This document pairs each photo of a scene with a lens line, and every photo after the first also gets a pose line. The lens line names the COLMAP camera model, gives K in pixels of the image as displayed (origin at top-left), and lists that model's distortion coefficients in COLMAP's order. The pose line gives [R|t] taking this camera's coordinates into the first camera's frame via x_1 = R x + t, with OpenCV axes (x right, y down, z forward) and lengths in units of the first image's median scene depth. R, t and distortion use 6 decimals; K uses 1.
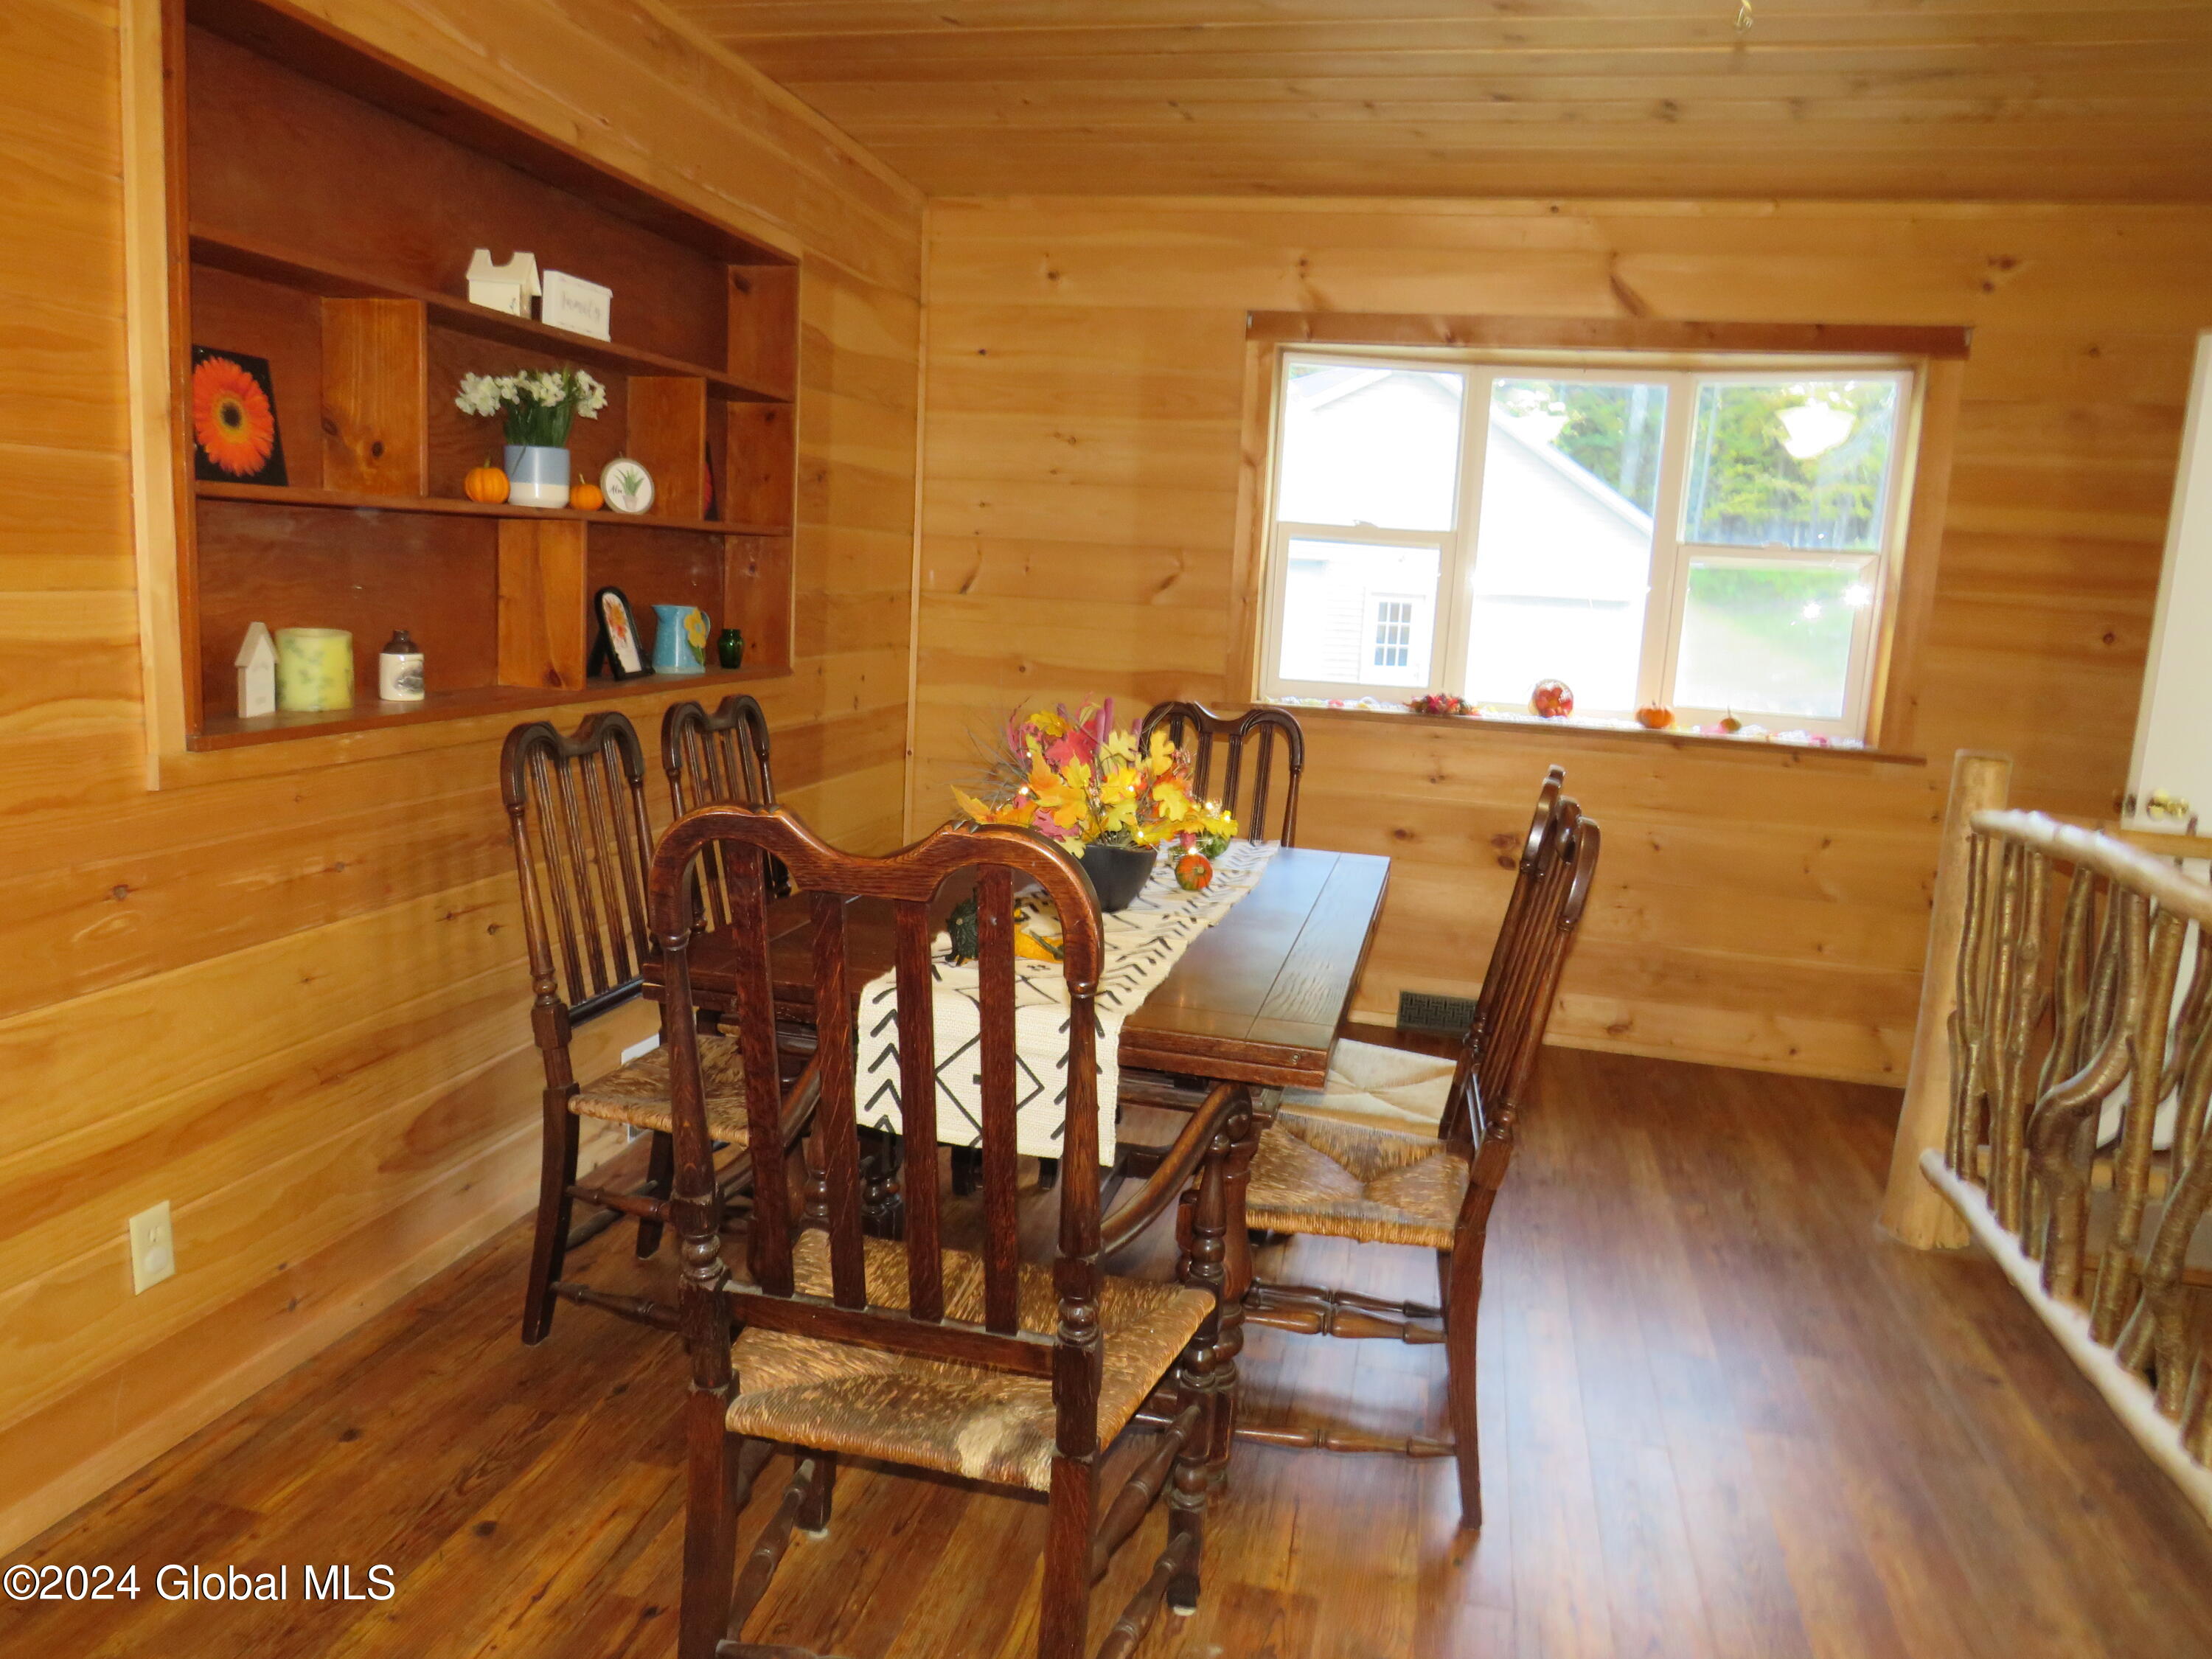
lens RADIAL K [[1579.6, 0, 1097.2], [0, 1579.6, 836.2], [0, 0, 1]] dist [-0.027355, 0.016949]
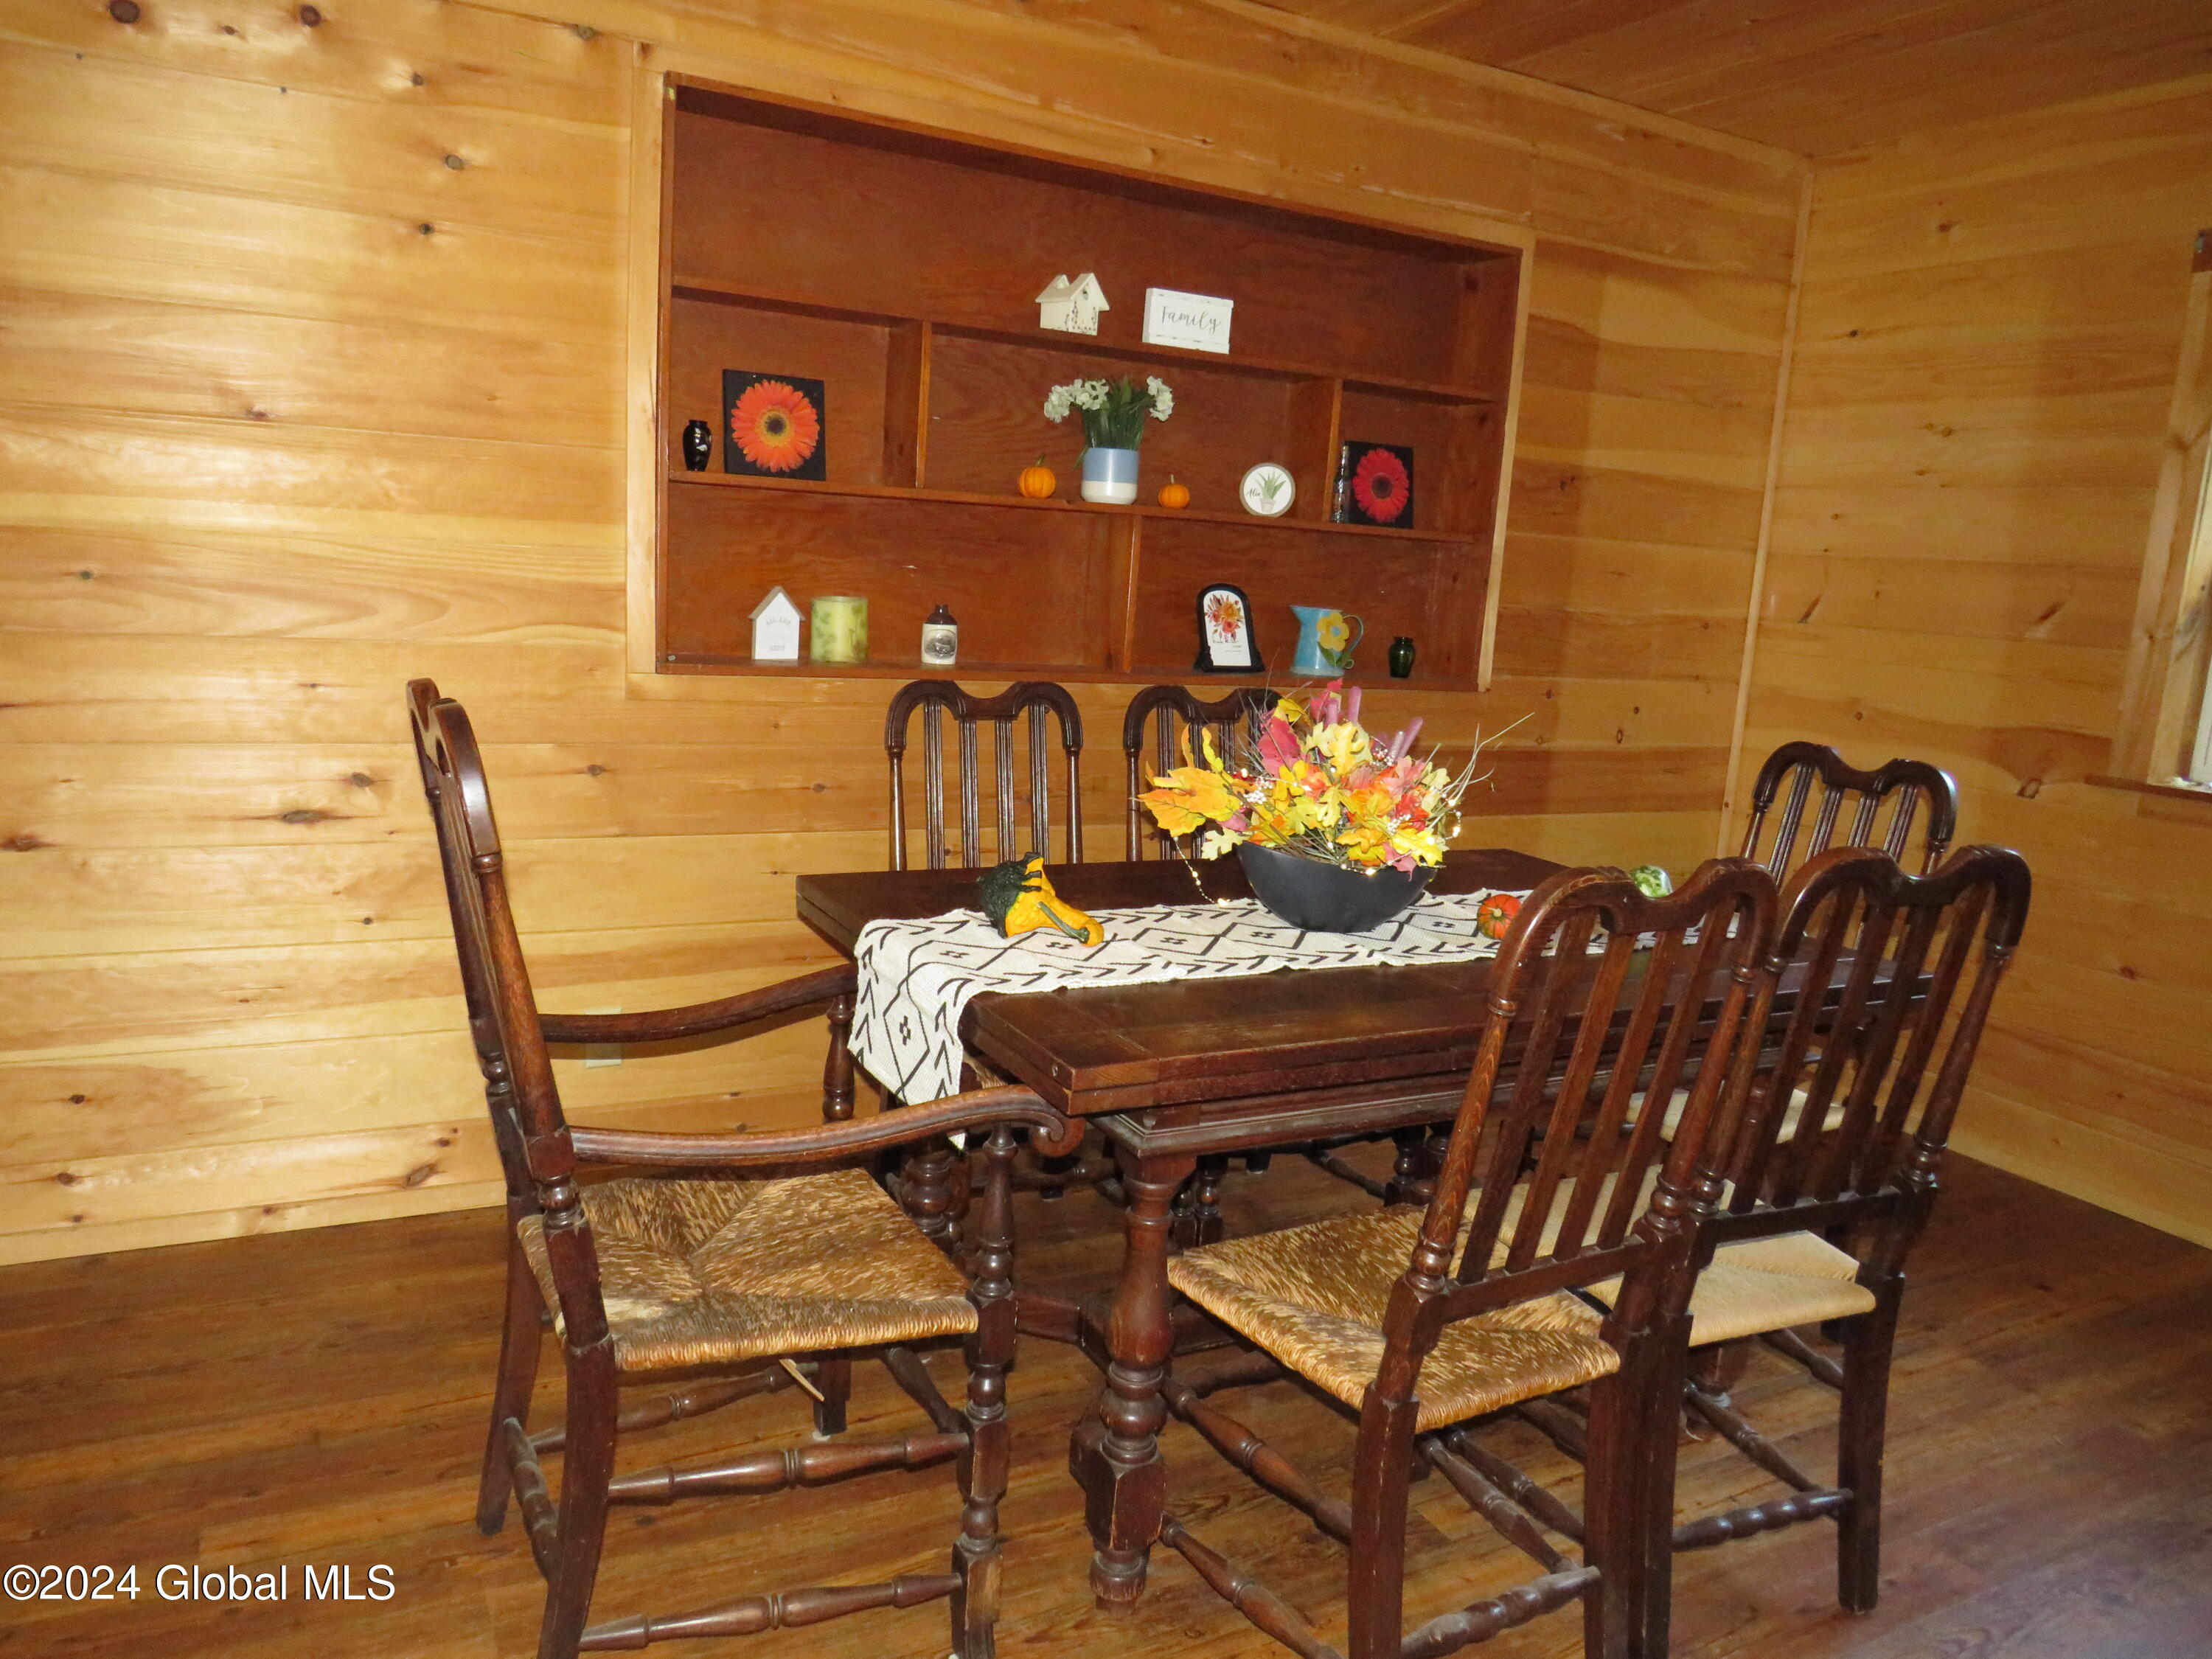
lens RADIAL K [[1579.6, 0, 1091.5], [0, 1579.6, 836.0], [0, 0, 1]] dist [-0.027355, 0.016949]
pose [[0.663879, 0.120793, -0.738020, 0.432656], [-0.153822, 0.987824, 0.023310, -0.003870], [0.731849, 0.098048, 0.674376, 0.247779]]
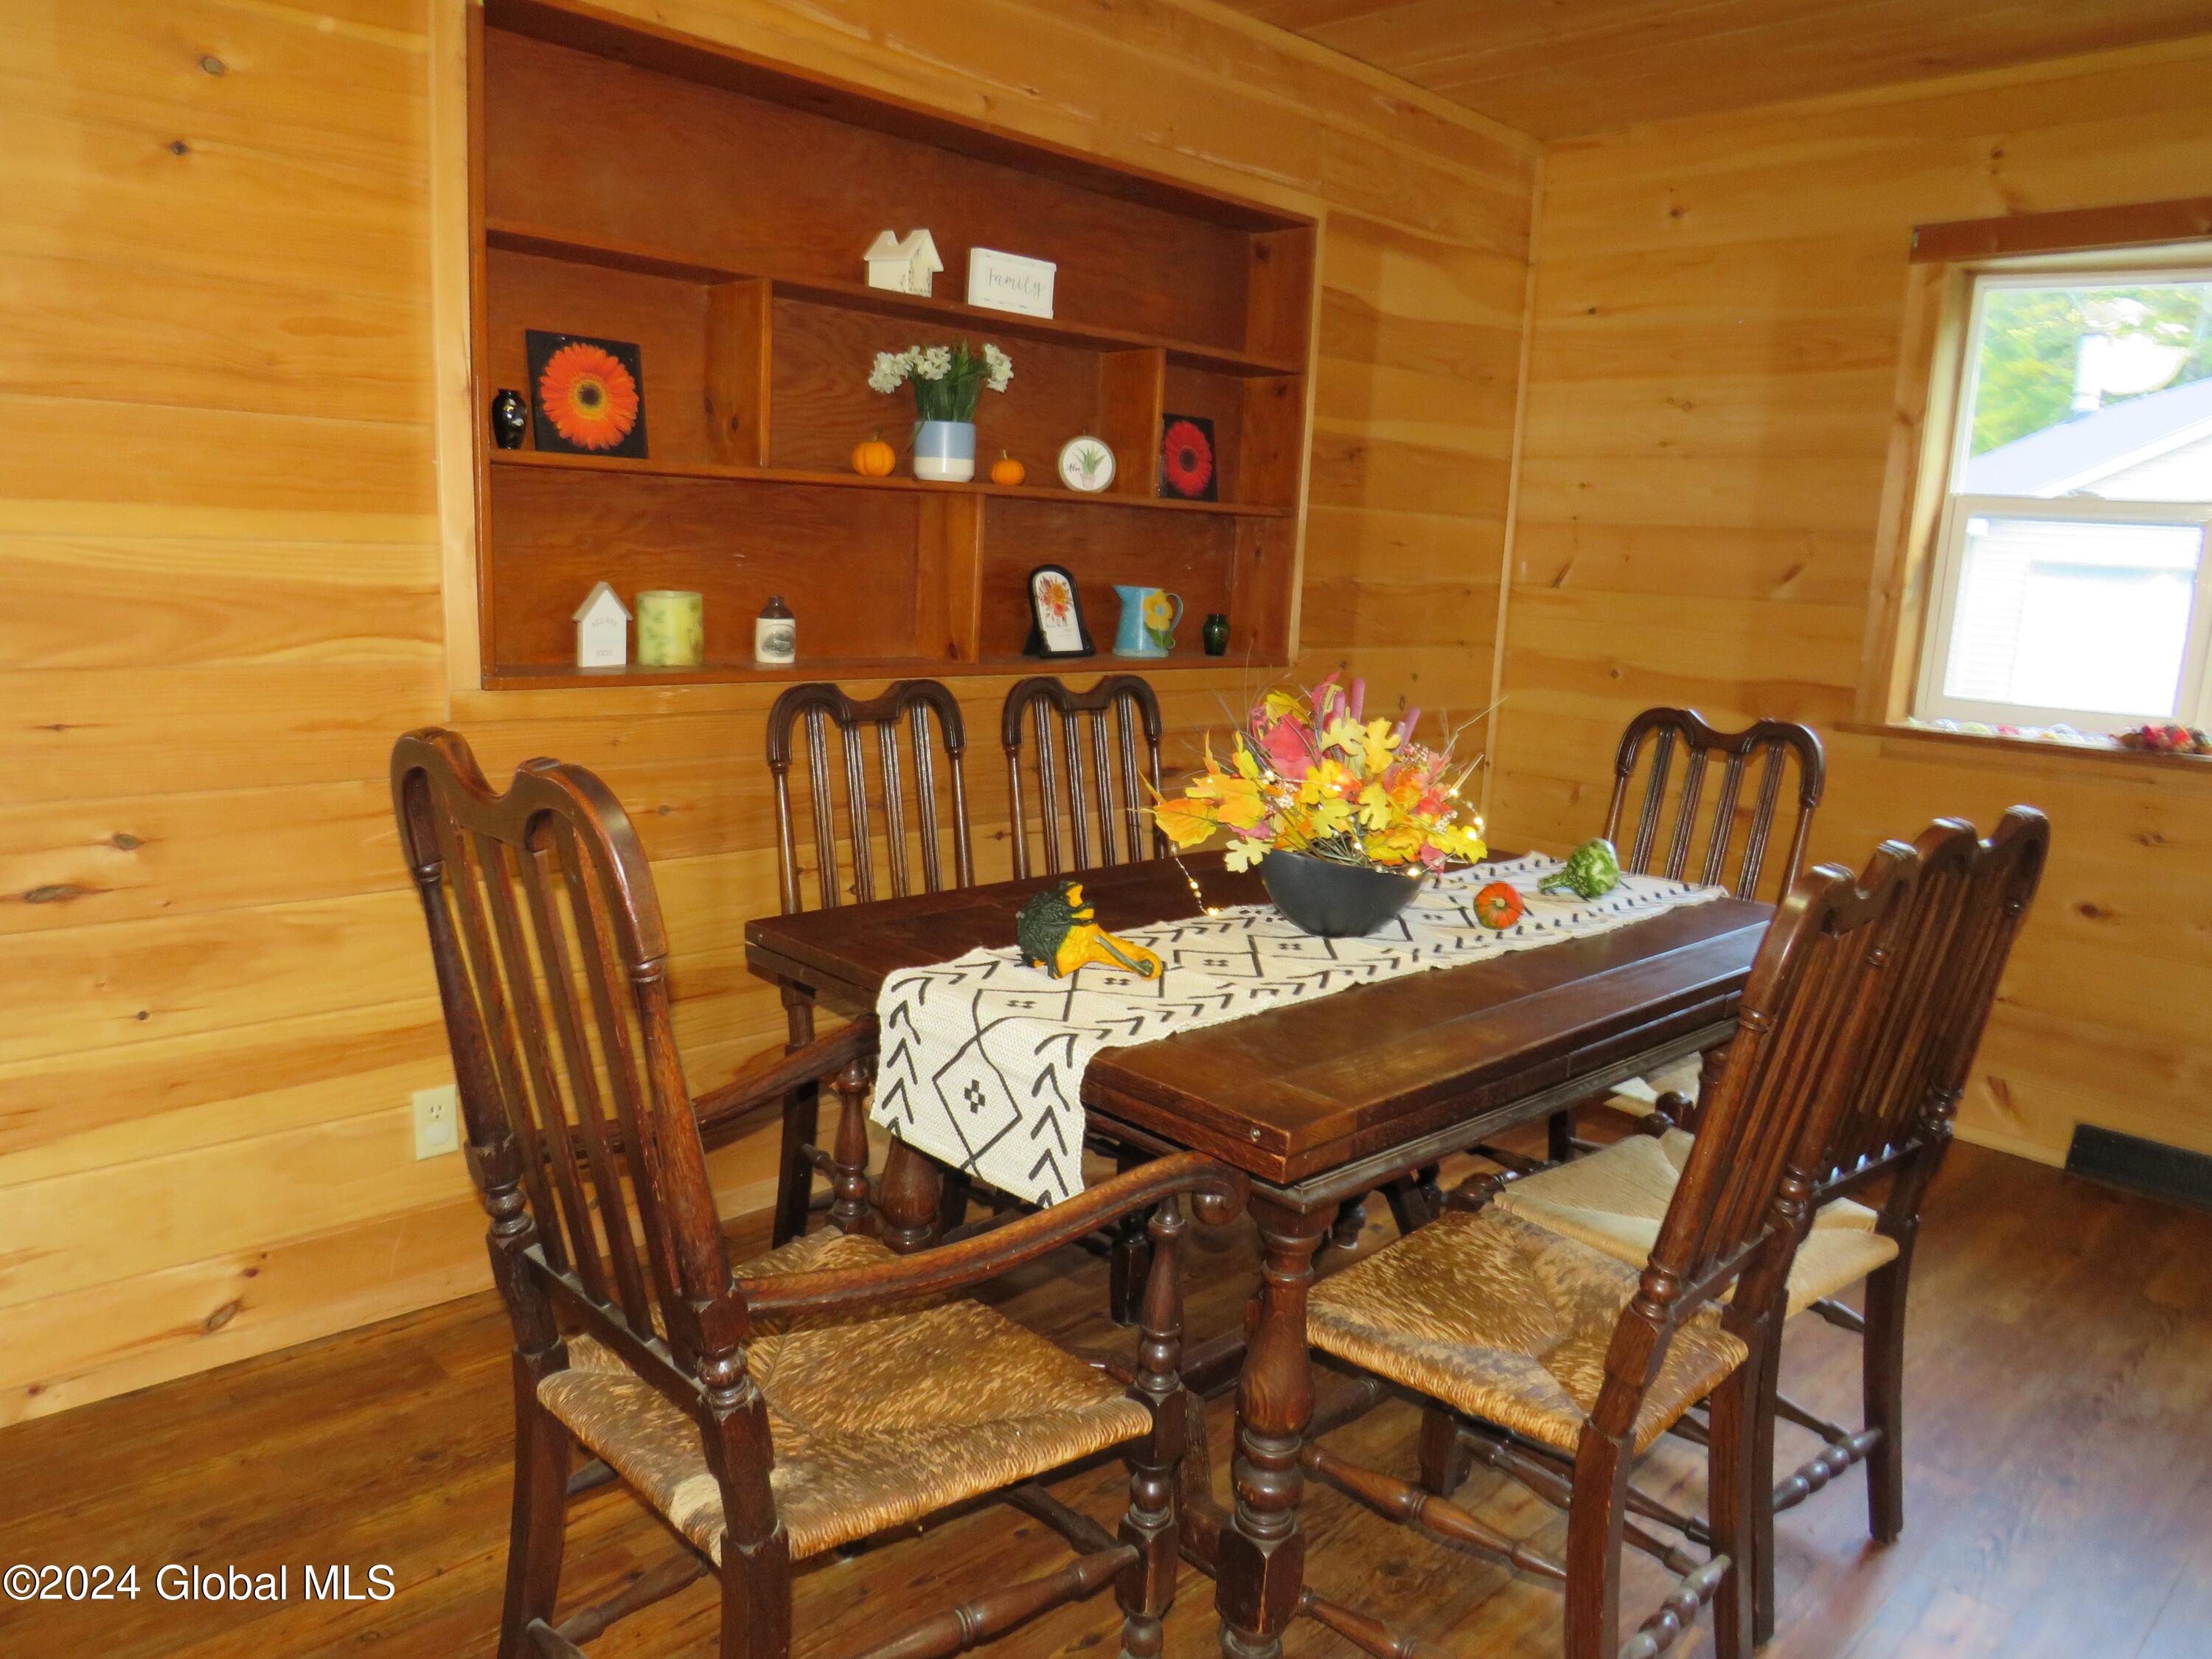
lens RADIAL K [[1579.6, 0, 1098.2], [0, 1579.6, 835.3], [0, 0, 1]] dist [-0.027355, 0.016949]
pose [[0.844122, 0.084272, -0.529486, 0.260454], [-0.092442, 0.995656, 0.011093, -0.002316], [0.528121, 0.039583, 0.848246, 0.180540]]
